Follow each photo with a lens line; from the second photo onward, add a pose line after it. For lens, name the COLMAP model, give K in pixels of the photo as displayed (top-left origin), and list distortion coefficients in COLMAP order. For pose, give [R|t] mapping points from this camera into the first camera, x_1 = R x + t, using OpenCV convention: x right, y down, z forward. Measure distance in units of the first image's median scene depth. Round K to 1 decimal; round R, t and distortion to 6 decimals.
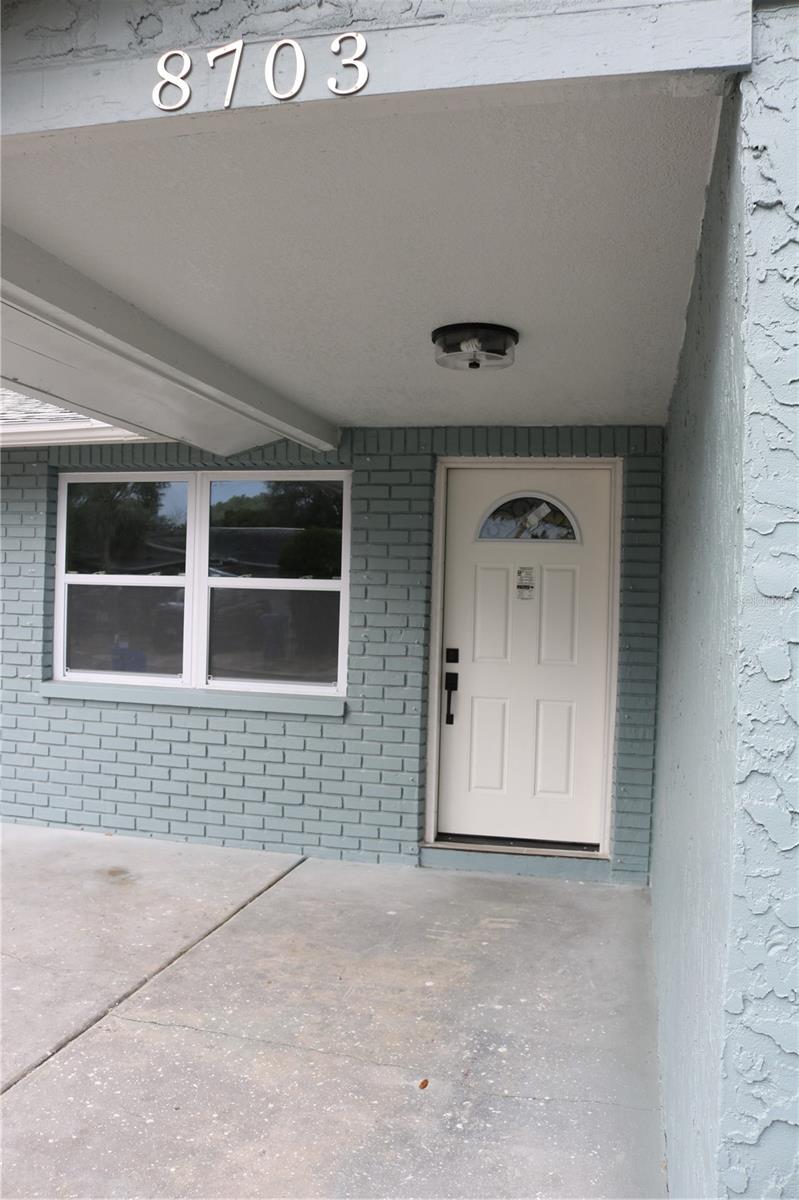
lens RADIAL K [[982.5, 0, 382.5], [0, 982.5, 594.8], [0, 0, 1]] dist [-0.163337, 0.130332]
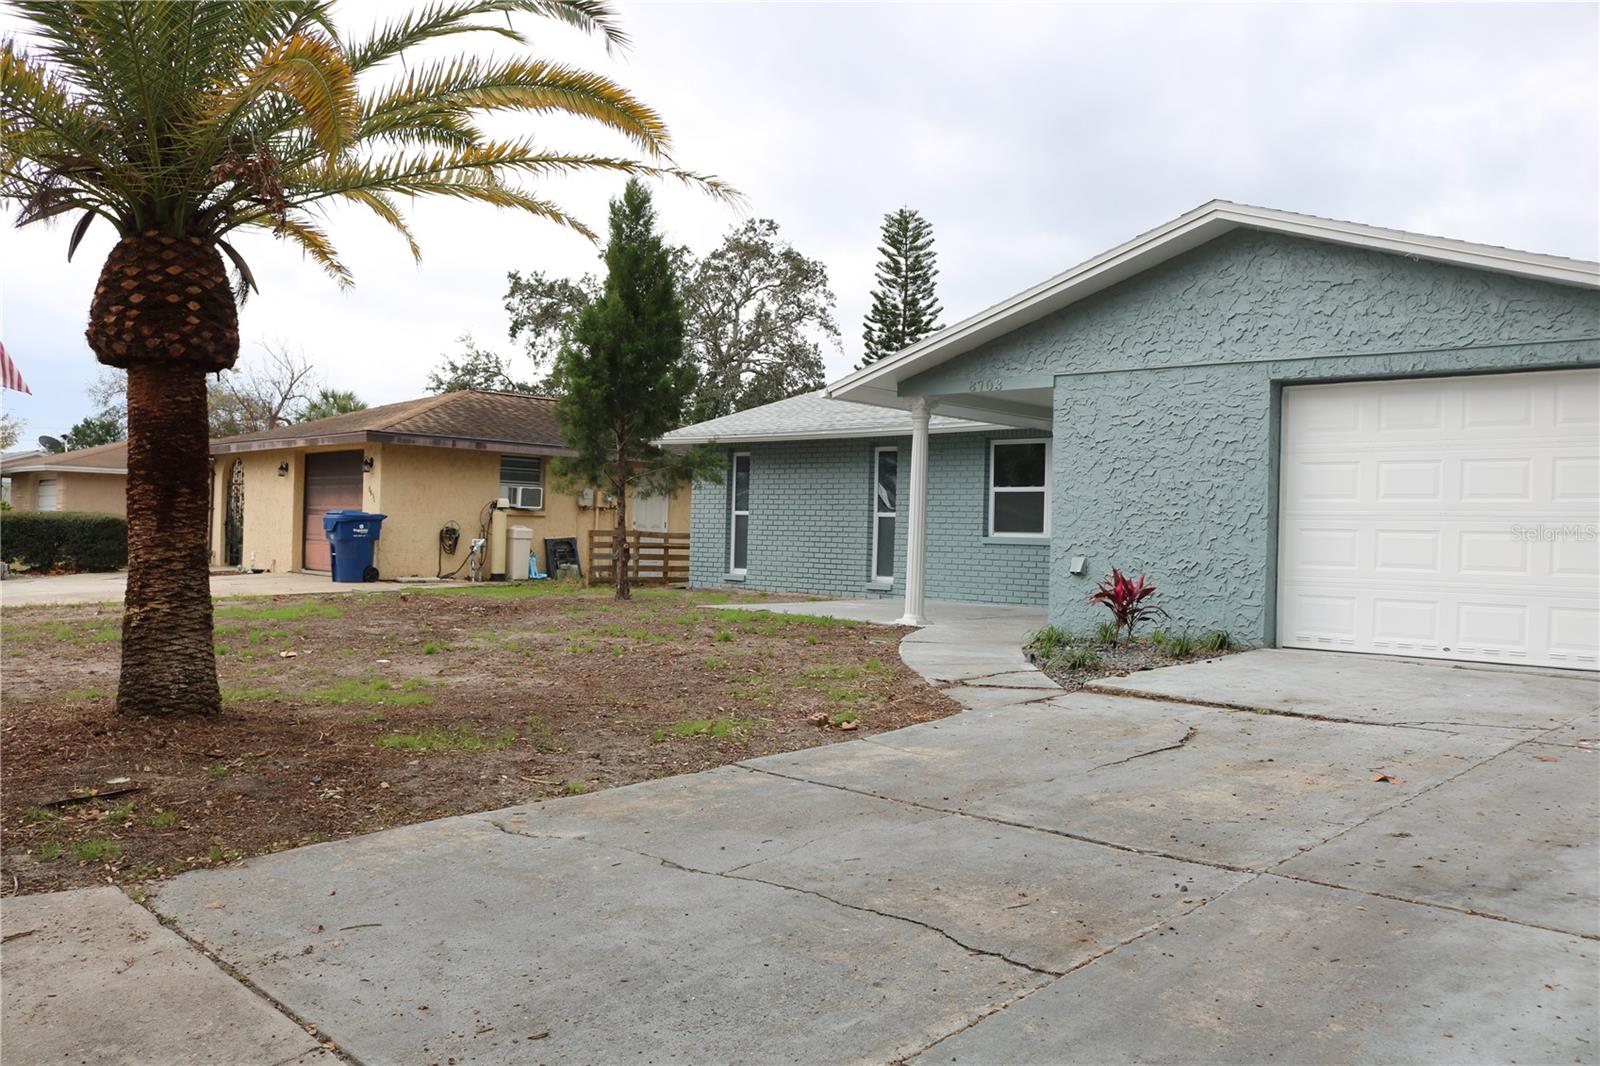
lens RADIAL K [[1309.9, 0, 800.0], [0, 1309.9, 533.0], [0, 0, 1]] dist [-0.163337, 0.130332]
pose [[0.857358, -0.005901, -0.514687, 0.888653], [-0.003851, 0.999833, -0.017877, 0.149225], [0.514706, 0.017309, 0.857192, -1.907313]]
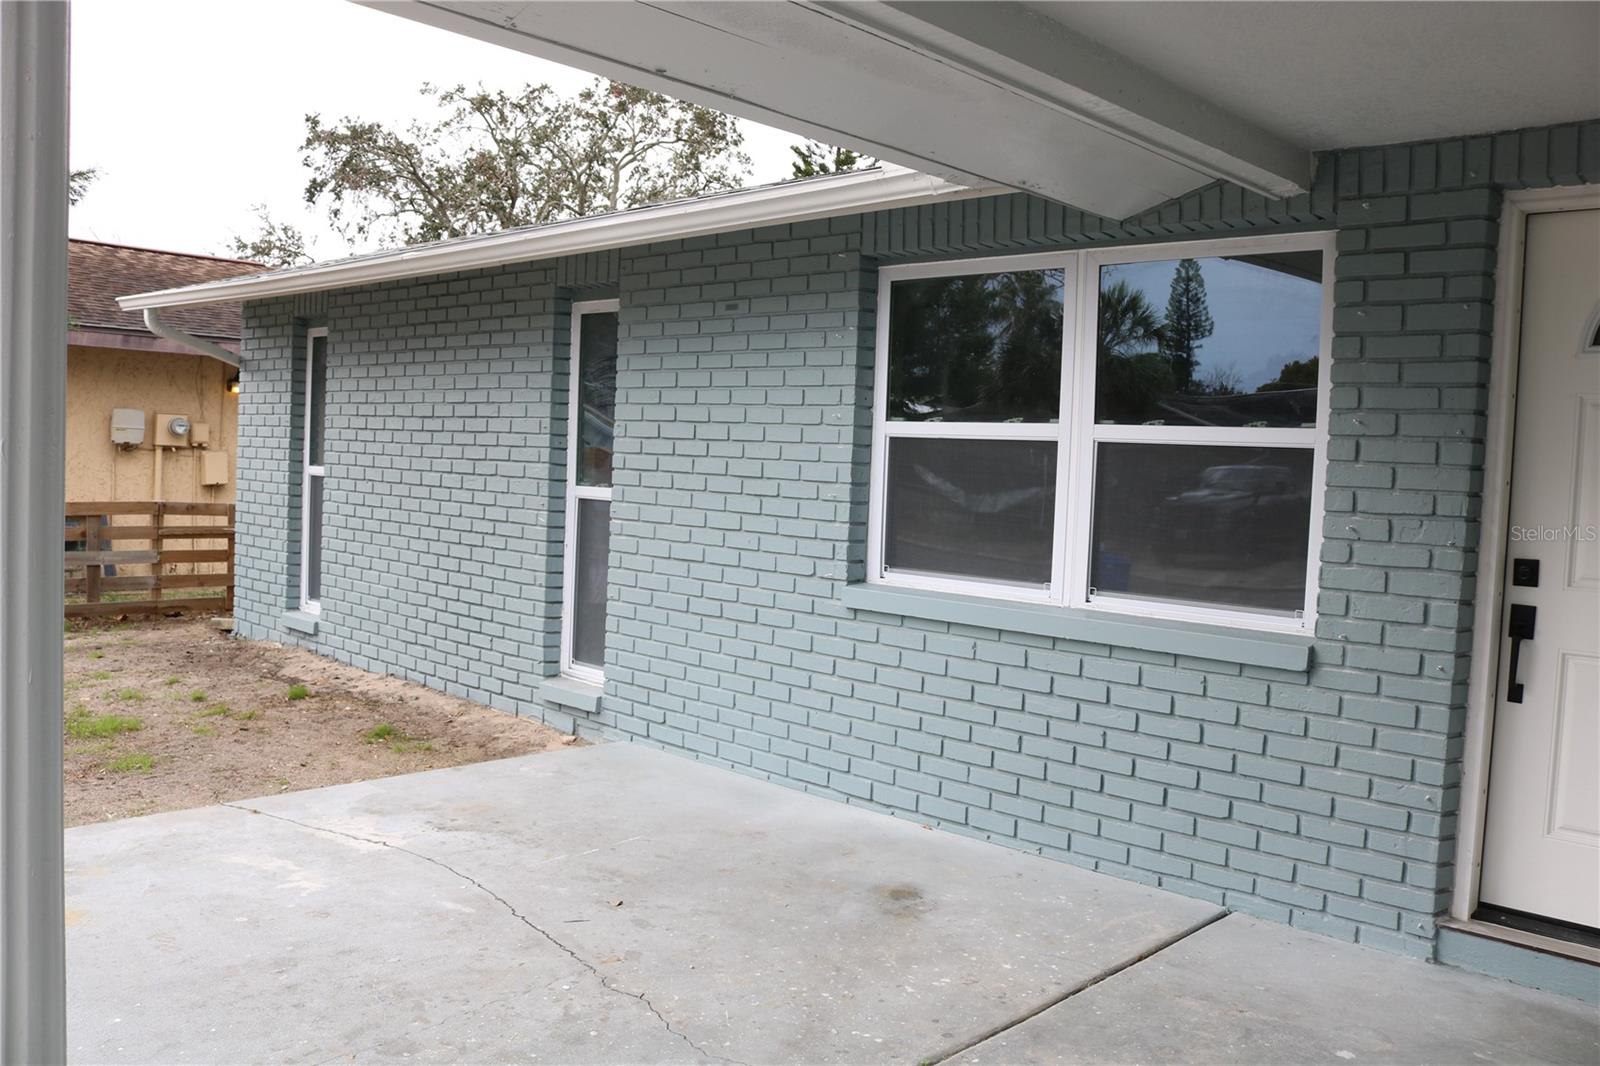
lens RADIAL K [[1309.9, 0, 800.0], [0, 1309.9, 533.0], [0, 0, 1]] dist [-0.163337, 0.130332]
pose [[0.869777, 0.036480, -0.492096, 0.064272], [-0.017694, 0.998928, 0.042777, 0.018900], [0.493128, -0.028499, 0.869490, 0.226228]]
